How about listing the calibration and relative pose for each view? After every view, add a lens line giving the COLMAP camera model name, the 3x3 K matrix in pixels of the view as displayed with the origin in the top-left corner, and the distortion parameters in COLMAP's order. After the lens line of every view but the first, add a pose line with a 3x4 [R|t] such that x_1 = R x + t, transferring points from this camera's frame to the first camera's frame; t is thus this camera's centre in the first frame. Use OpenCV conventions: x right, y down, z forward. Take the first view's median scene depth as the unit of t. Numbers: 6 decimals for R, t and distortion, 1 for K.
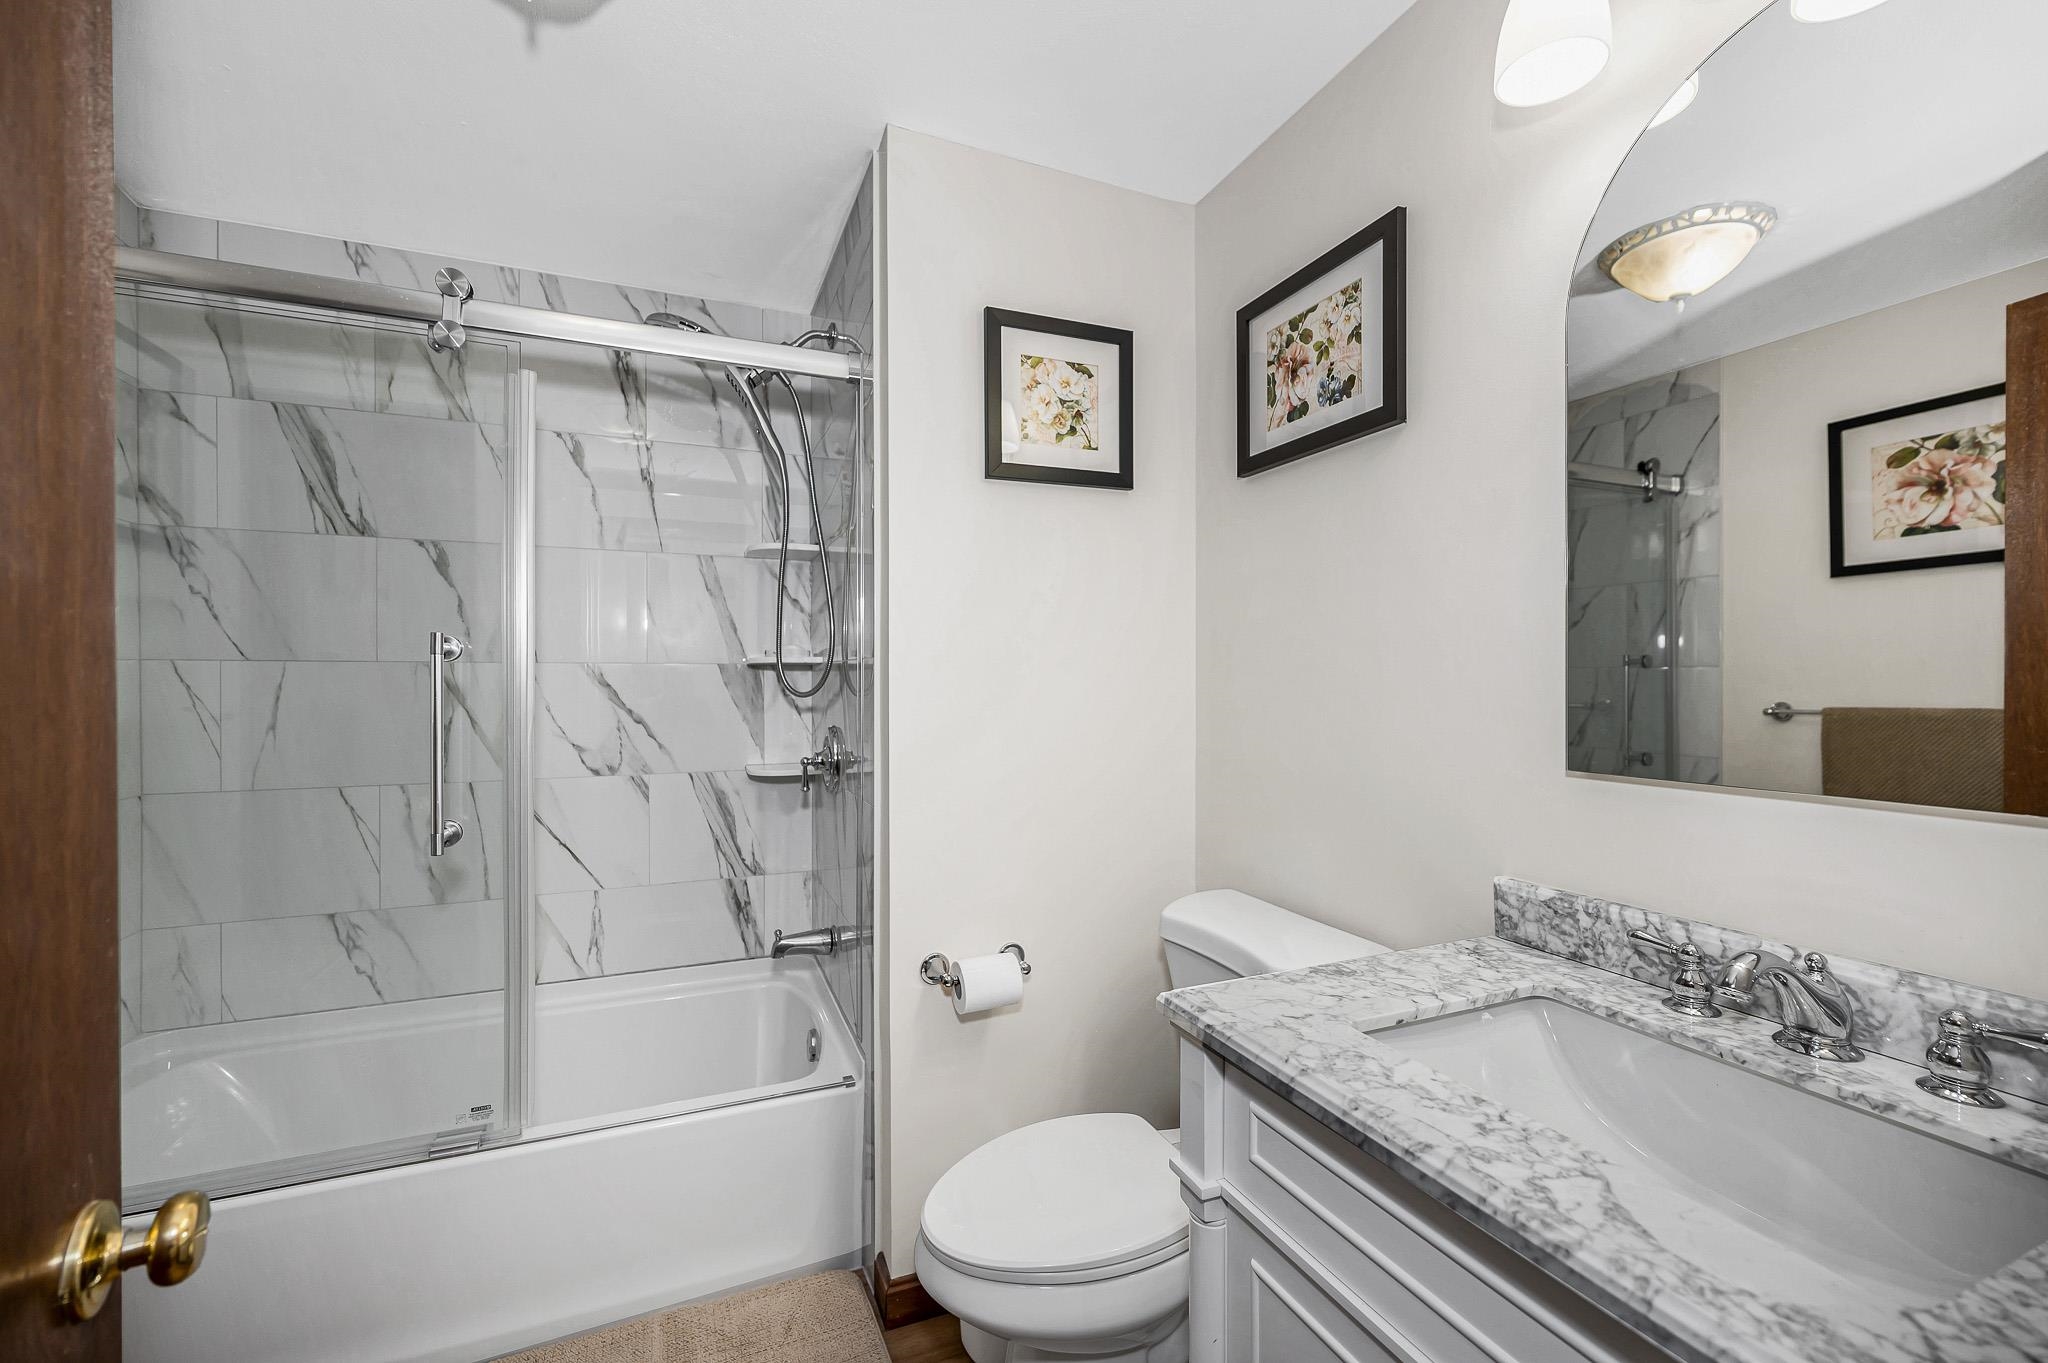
lens RADIAL K [[839.6, 0, 1029.6], [0, 839.6, 681.5], [0, 0, 1]] dist [-0.000505, -0.000183]
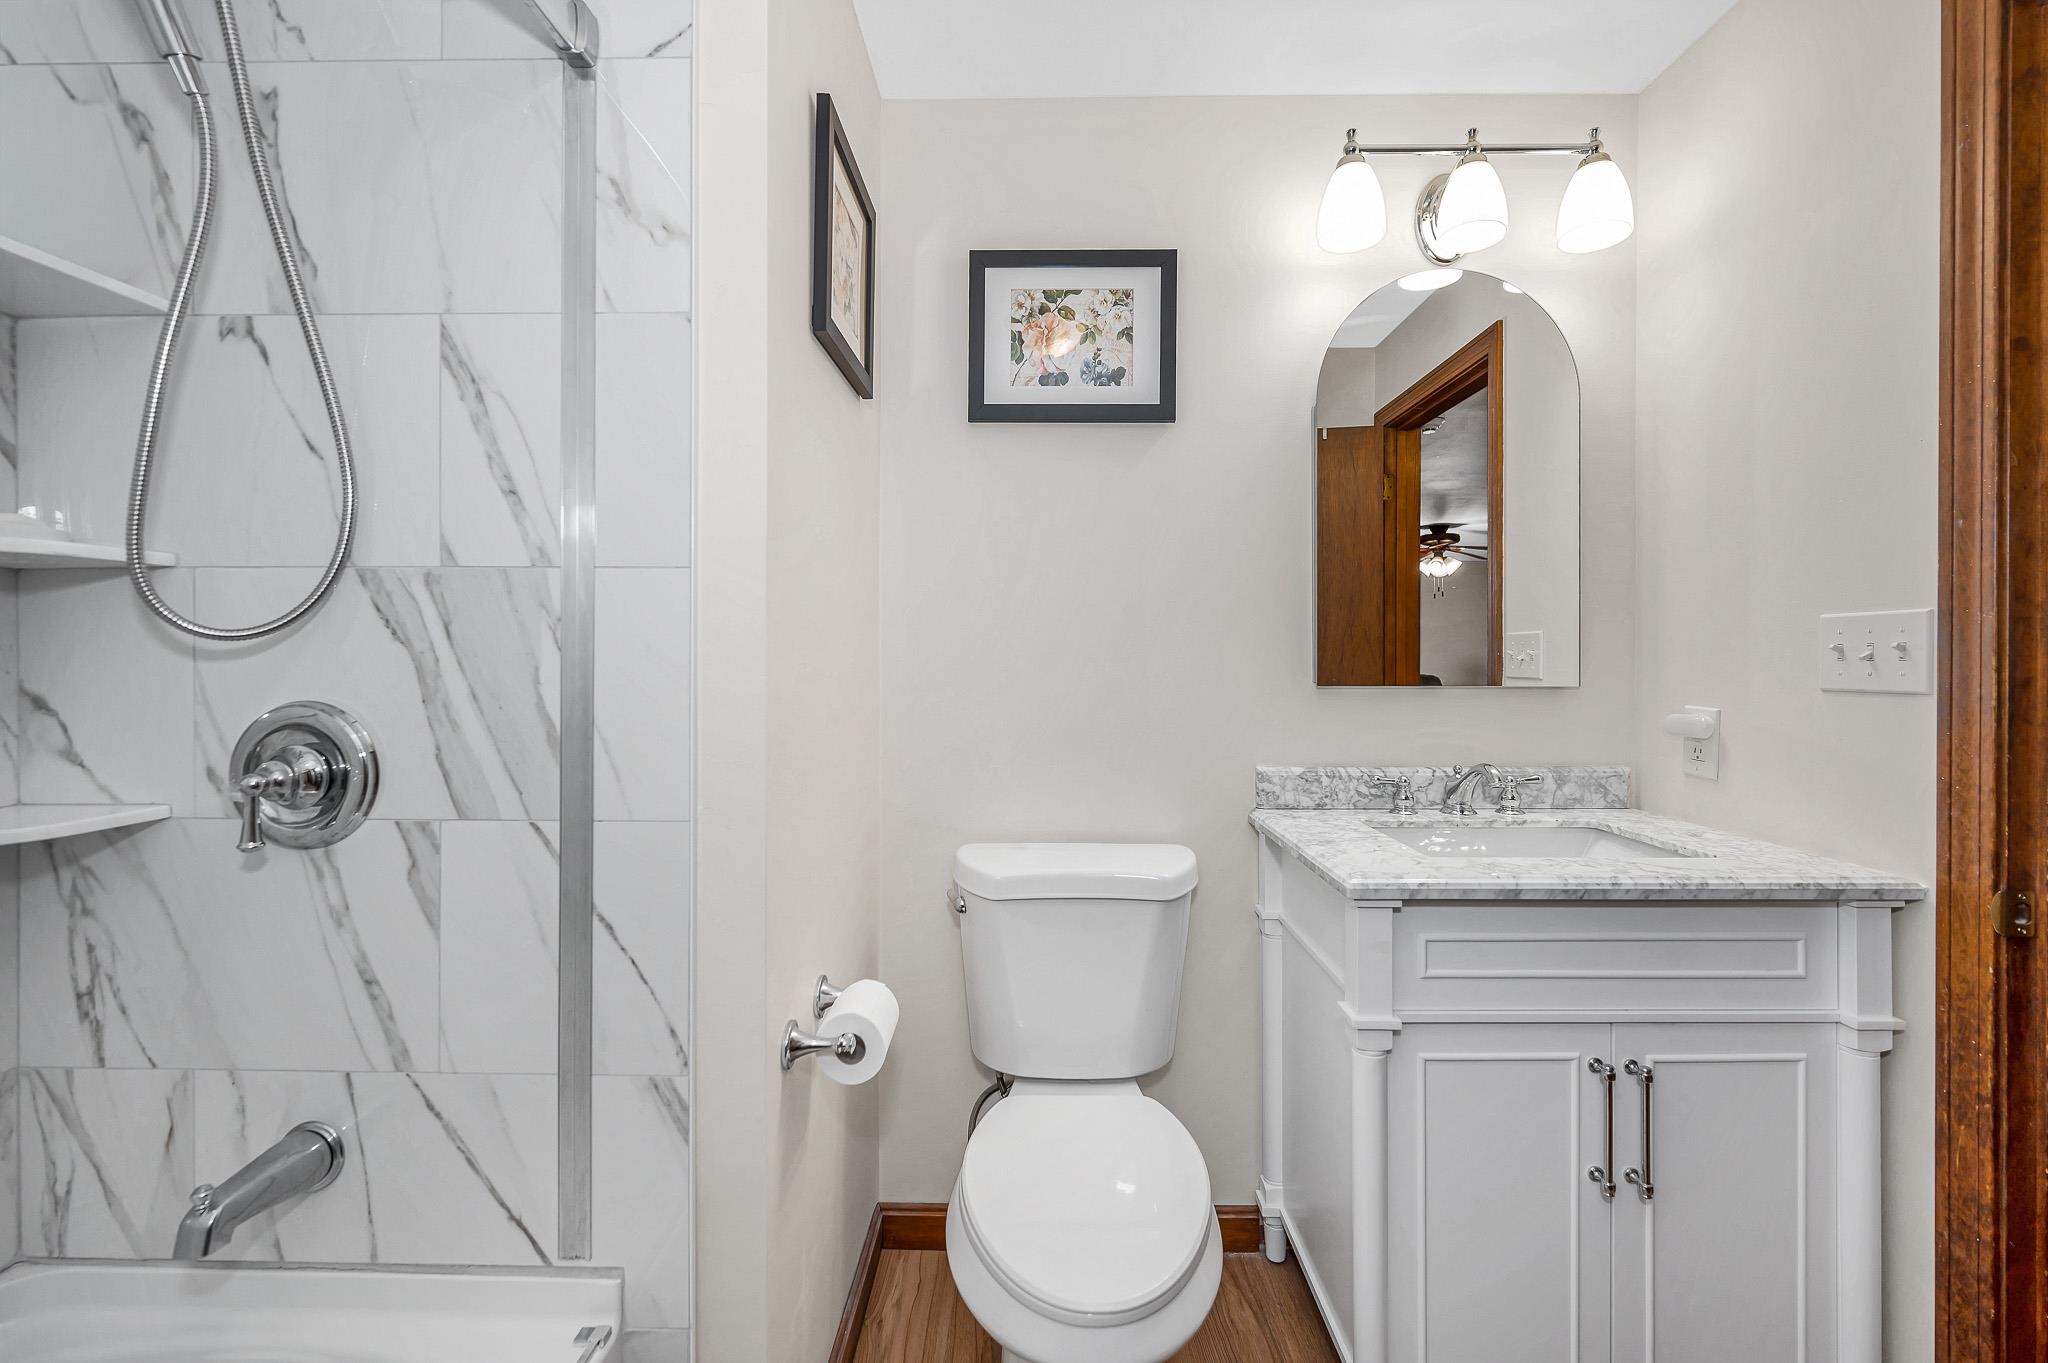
lens RADIAL K [[839.6, 0, 1030.0], [0, 839.6, 673.4], [0, 0, 1]] dist [-0.000505, -0.000183]
pose [[0.407649, -0.004091, 0.913130, -0.727864], [-0.000889, 0.999988, 0.004877, 0.055027], [-0.913138, -0.002800, 0.407640, 0.630287]]
